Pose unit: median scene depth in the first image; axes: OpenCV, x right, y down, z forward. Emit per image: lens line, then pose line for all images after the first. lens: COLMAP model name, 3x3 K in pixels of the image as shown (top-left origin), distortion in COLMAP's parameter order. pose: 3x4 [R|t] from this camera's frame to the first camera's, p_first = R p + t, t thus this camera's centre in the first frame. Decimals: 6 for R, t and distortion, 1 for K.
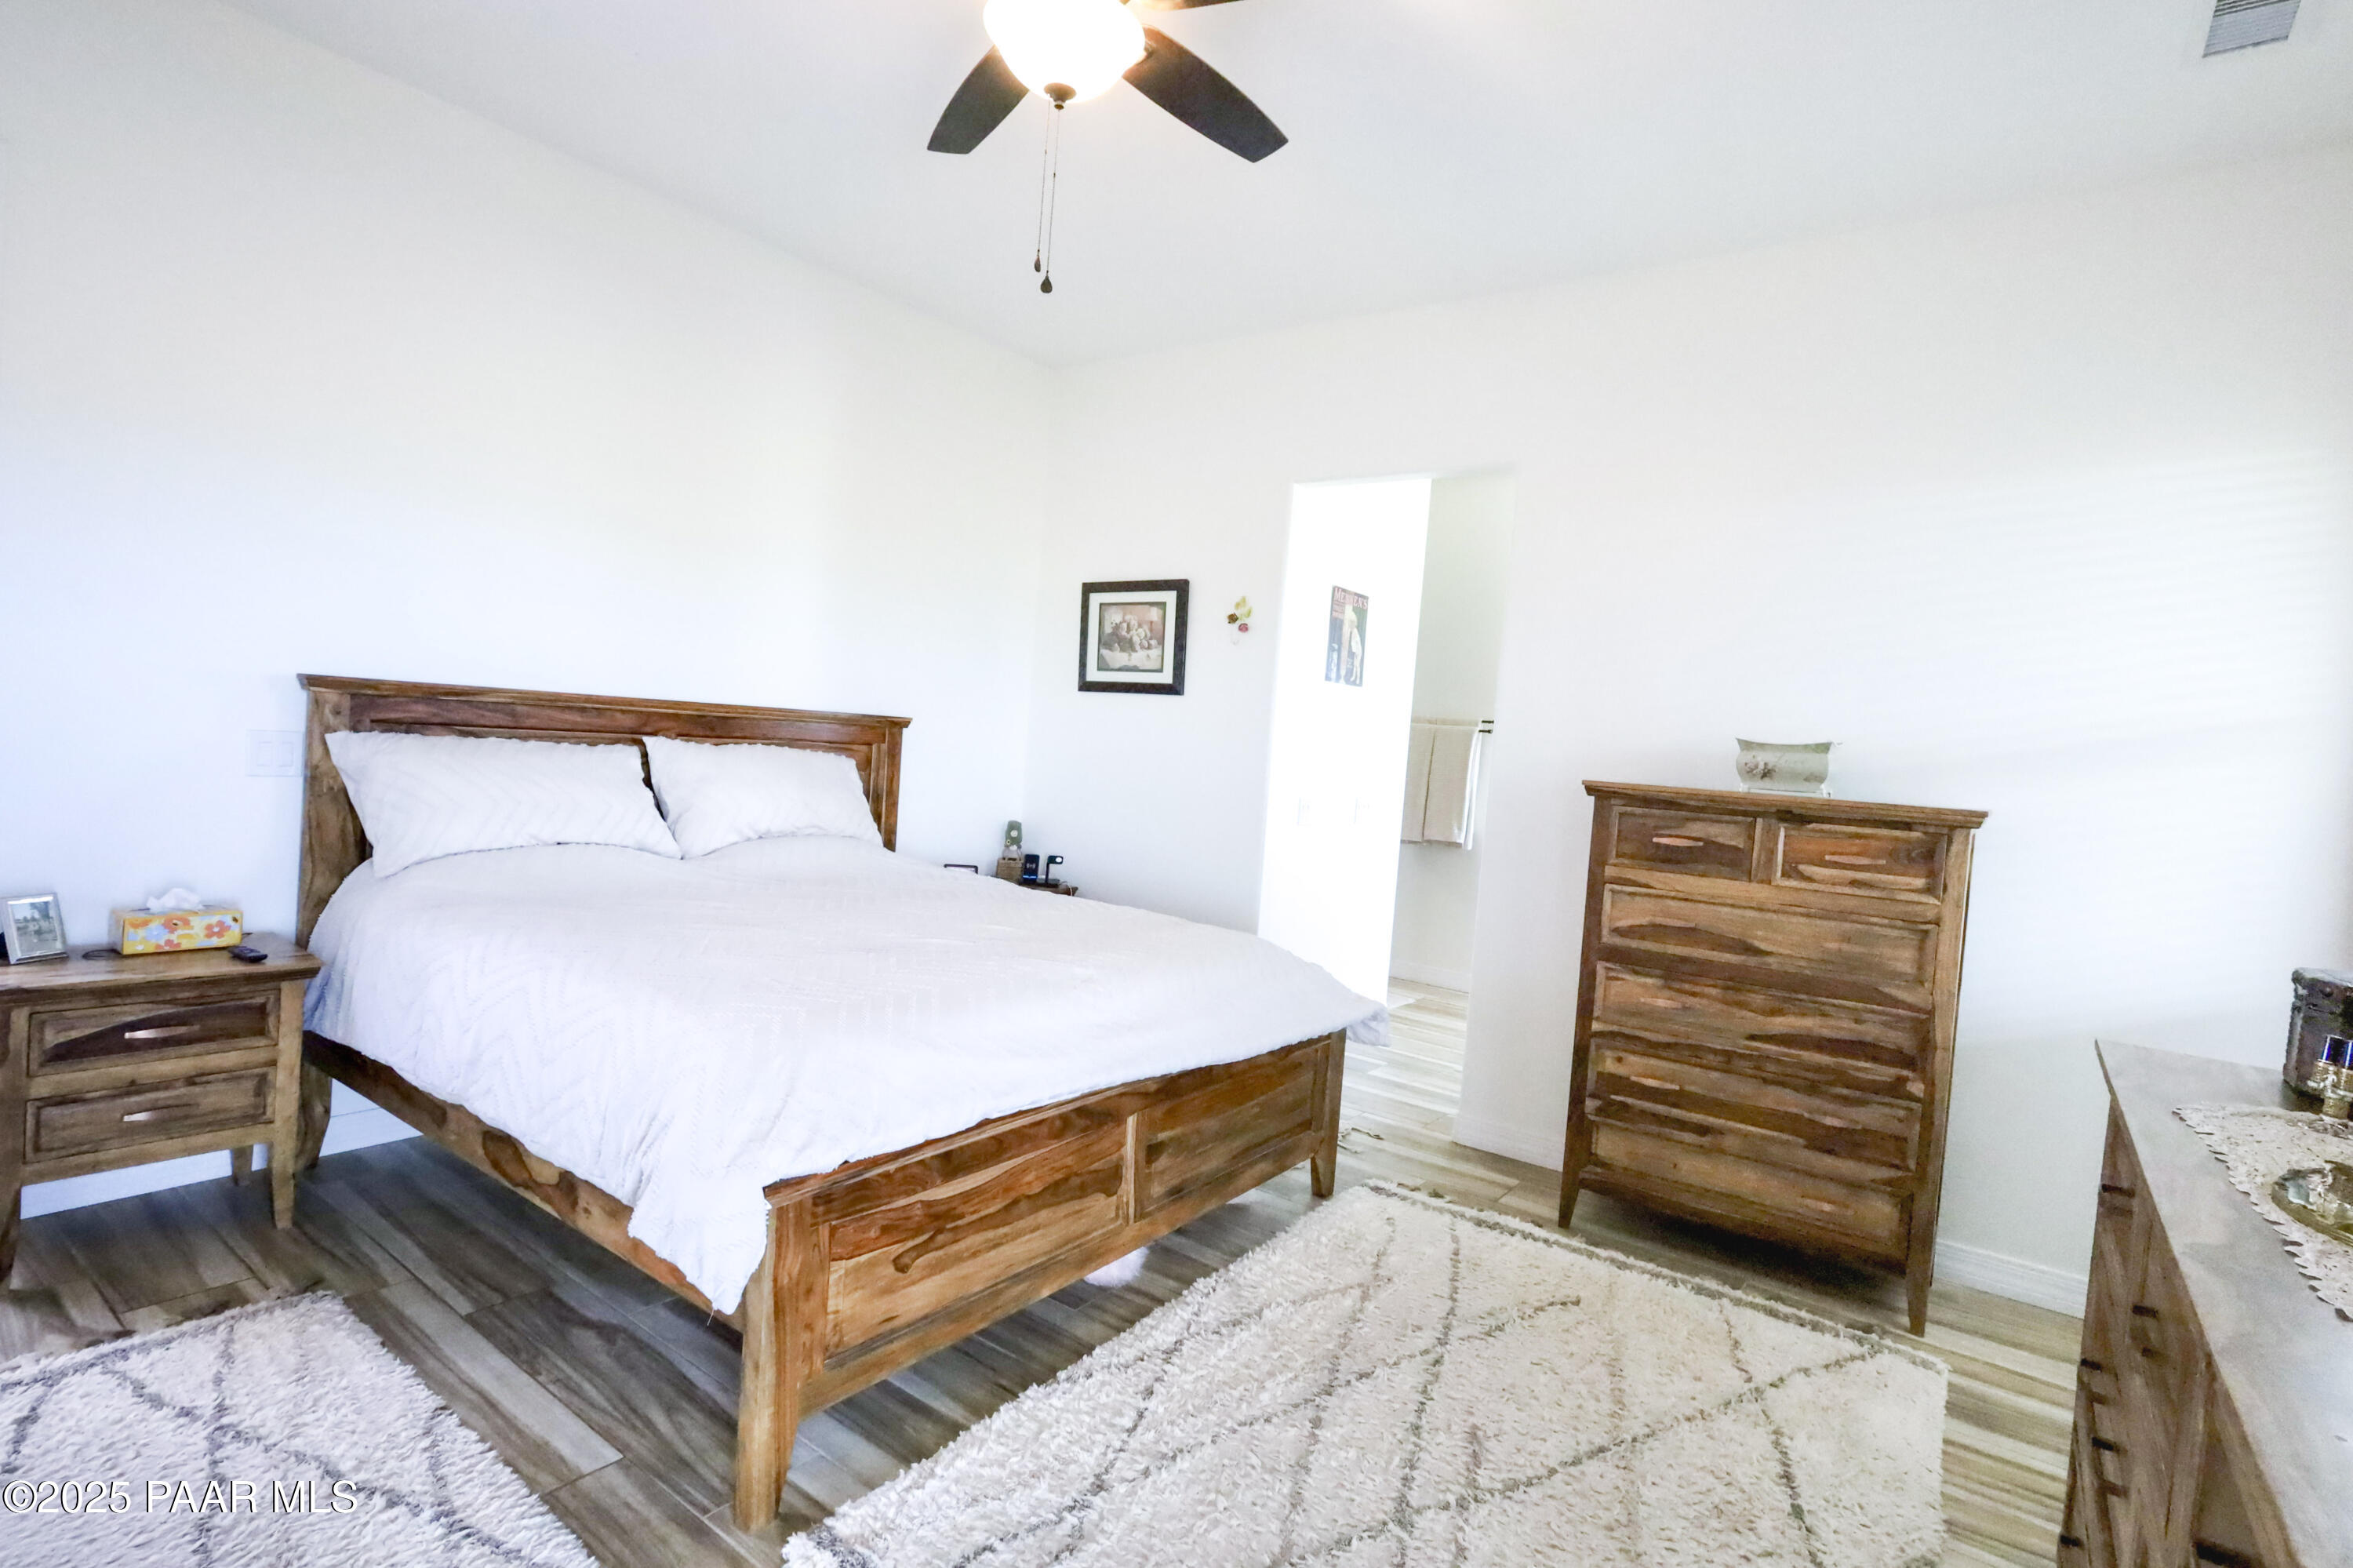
lens RADIAL K [[1146.7, 0, 1176.5], [0, 1146.7, 784.0], [0, 0, 1]] dist [-0.001134, 0.000479]
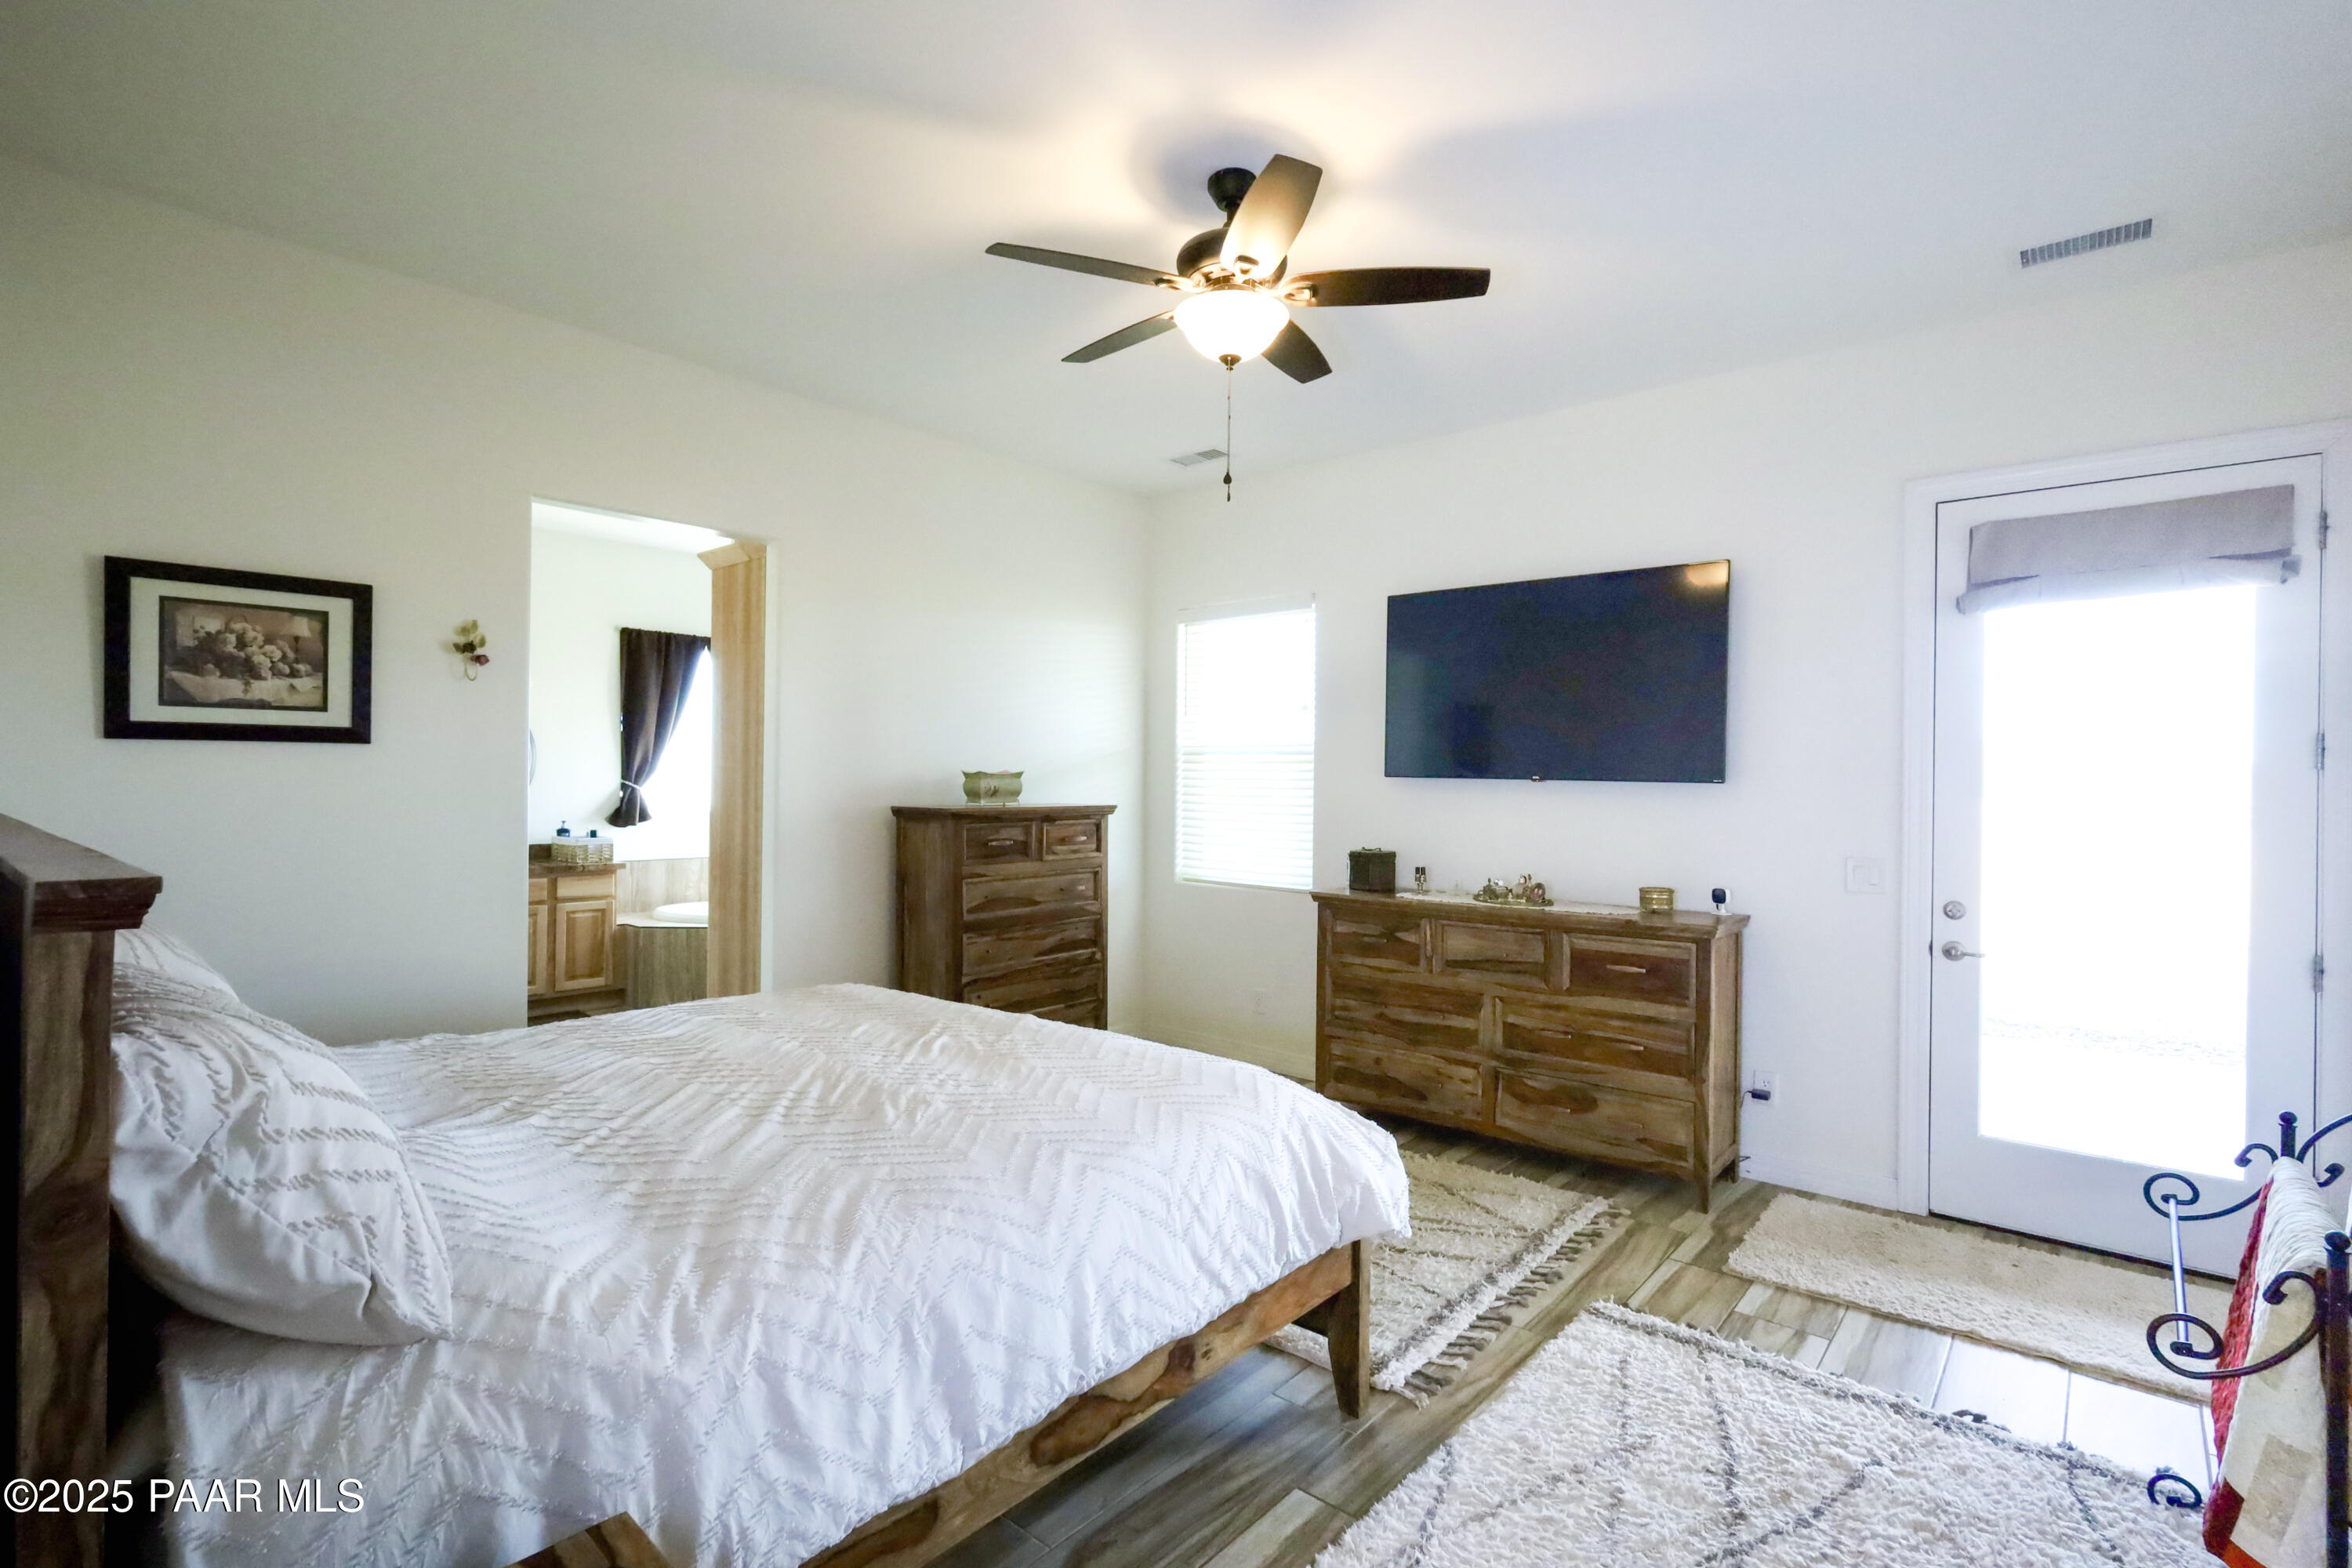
lens RADIAL K [[1085.5, 0, 1176.0], [0, 1085.5, 784.0], [0, 0, 1]] dist [-0.000759, 0.000441]
pose [[0.077720, -0.075292, 0.994128, -0.968822], [0.038865, 0.996615, 0.072442, -0.122523], [-0.996217, 0.033006, 0.080383, 0.647940]]
